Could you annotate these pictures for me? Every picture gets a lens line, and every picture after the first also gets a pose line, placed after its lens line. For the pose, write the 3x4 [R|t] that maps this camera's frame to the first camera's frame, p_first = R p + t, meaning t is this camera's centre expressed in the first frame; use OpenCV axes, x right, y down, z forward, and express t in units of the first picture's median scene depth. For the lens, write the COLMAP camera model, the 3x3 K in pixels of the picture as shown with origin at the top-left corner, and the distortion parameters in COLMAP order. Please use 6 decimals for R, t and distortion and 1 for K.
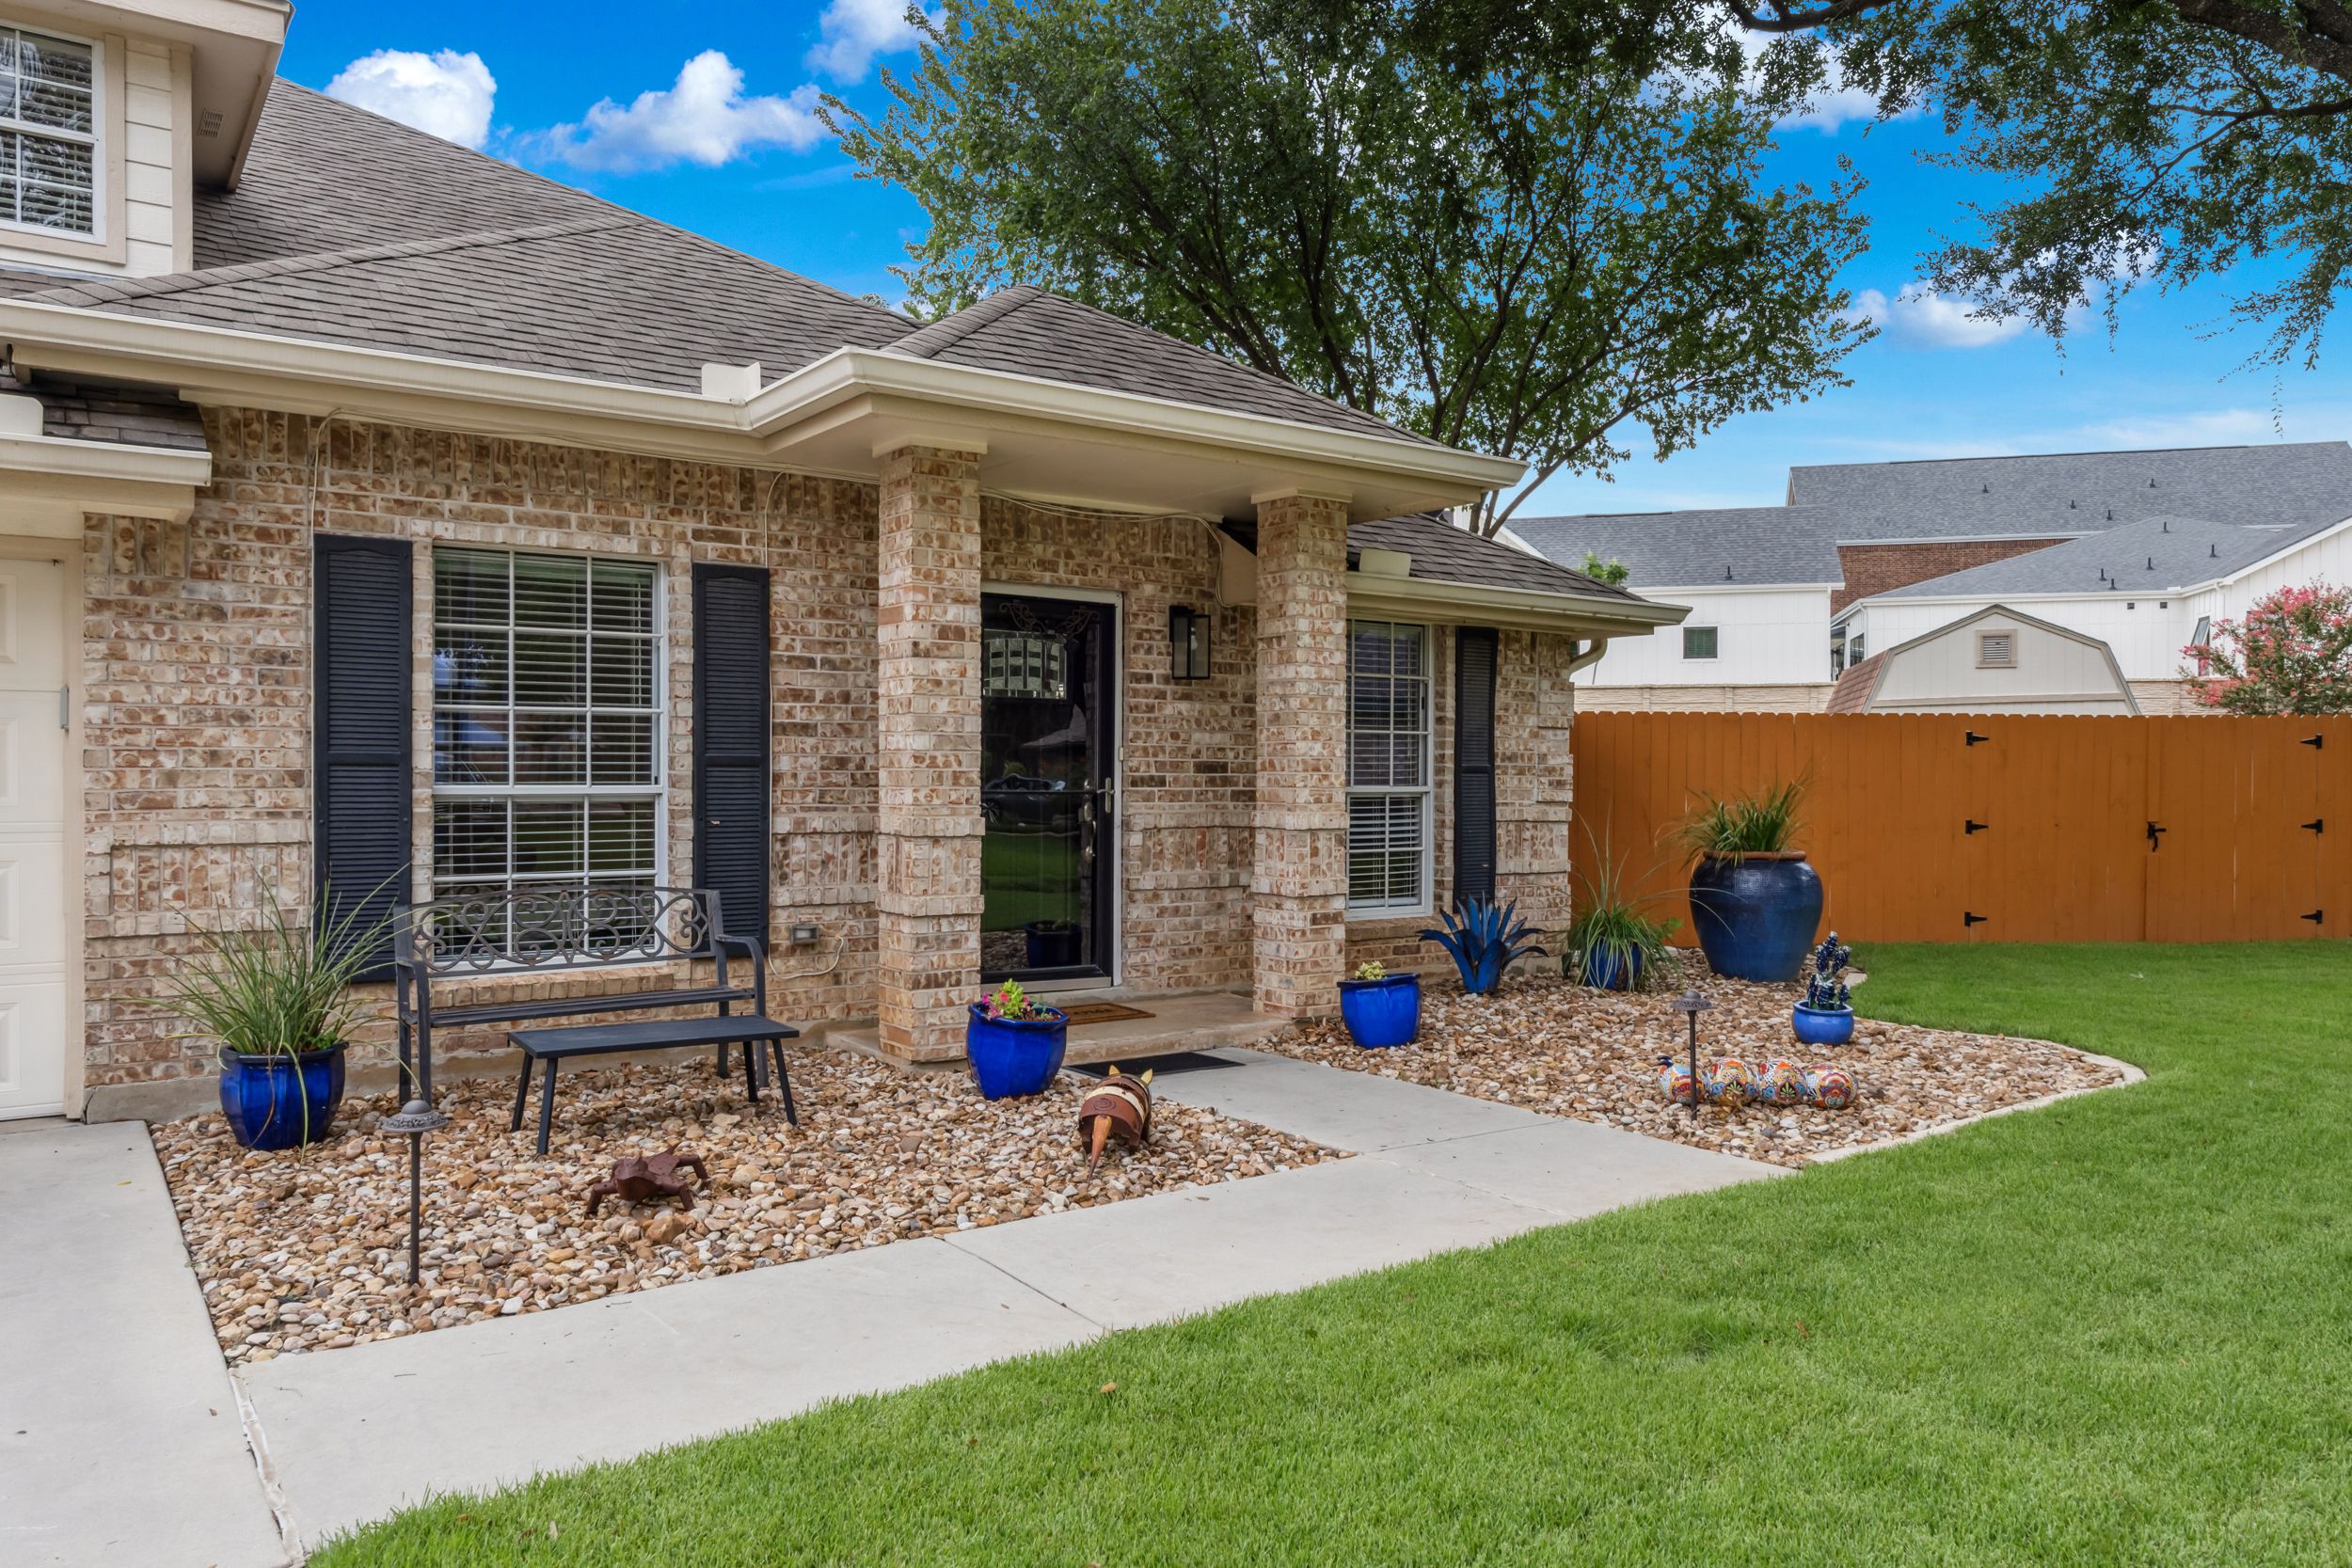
lens RADIAL K [[1619.3, 0, 1176.0], [0, 1619.3, 784.0], [0, 0, 1]] dist [0.004690, 0.004674]
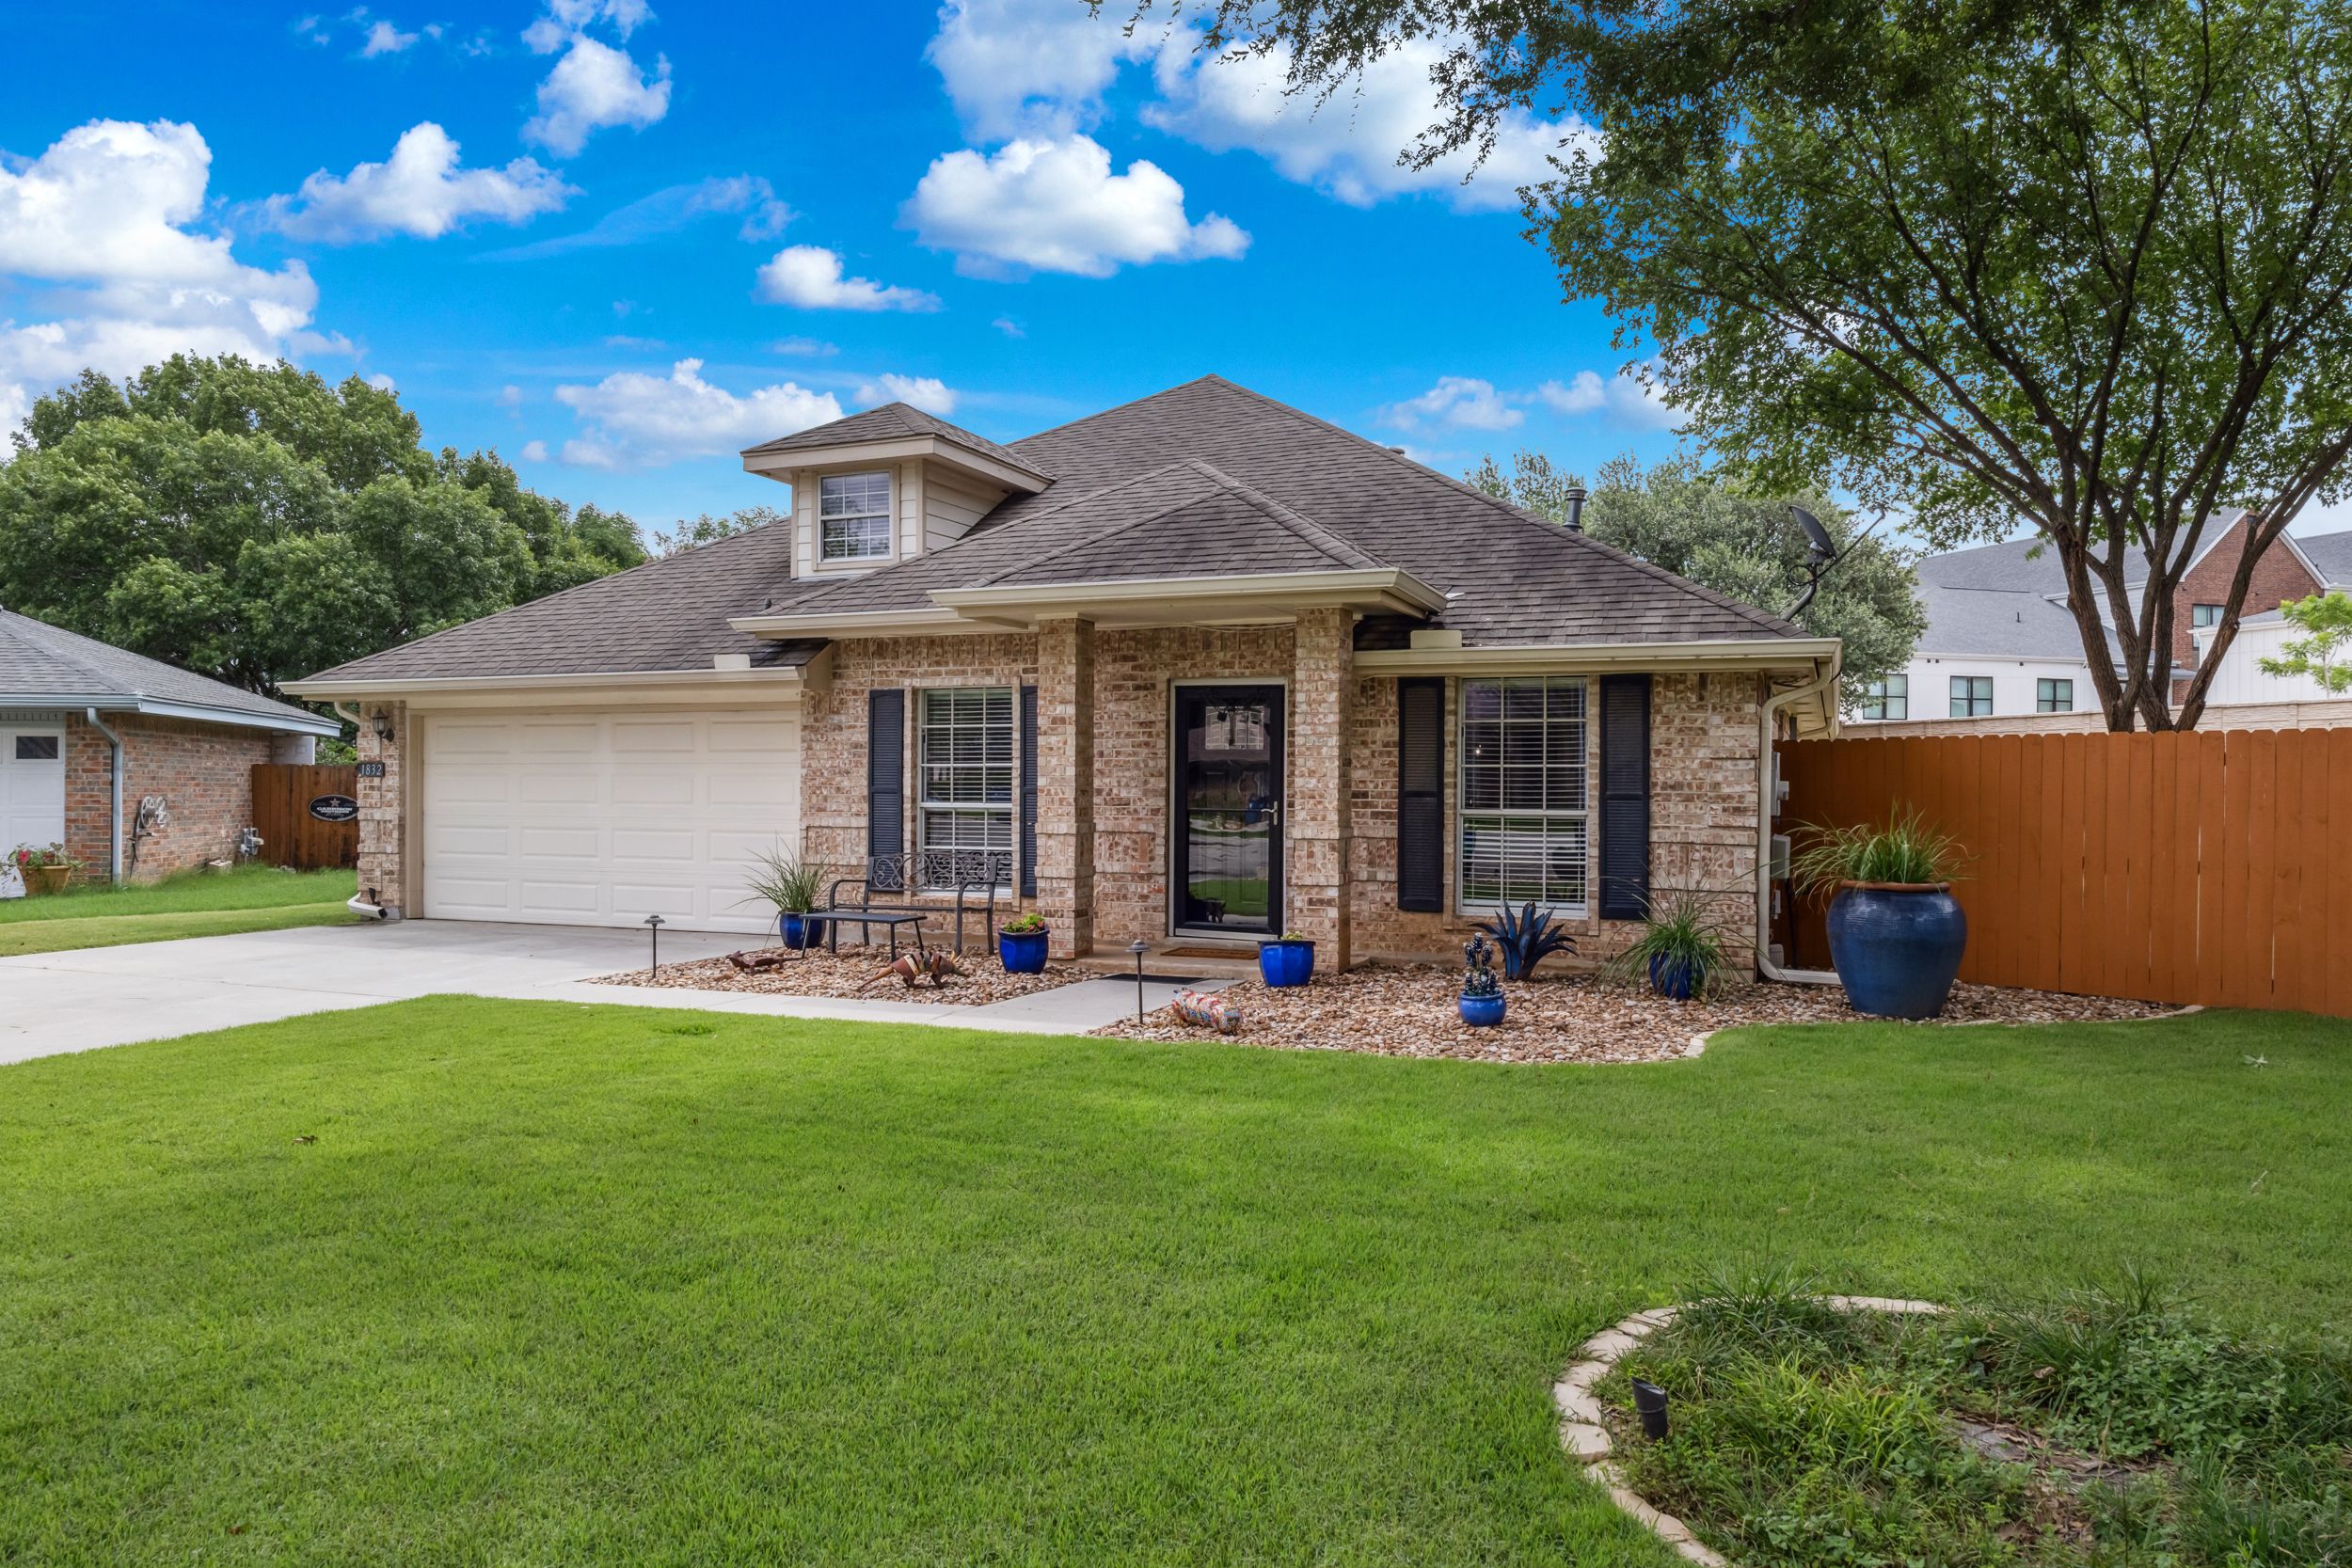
lens RADIAL K [[1619.3, 0, 1176.0], [0, 1619.3, 784.0], [0, 0, 1]] dist [0.004690, 0.004674]
pose [[0.519445, 0.000369, -0.854504, 1.441608], [-0.006309, 0.999974, -0.003404, -0.017362], [0.854481, 0.007159, 0.519434, 0.176167]]
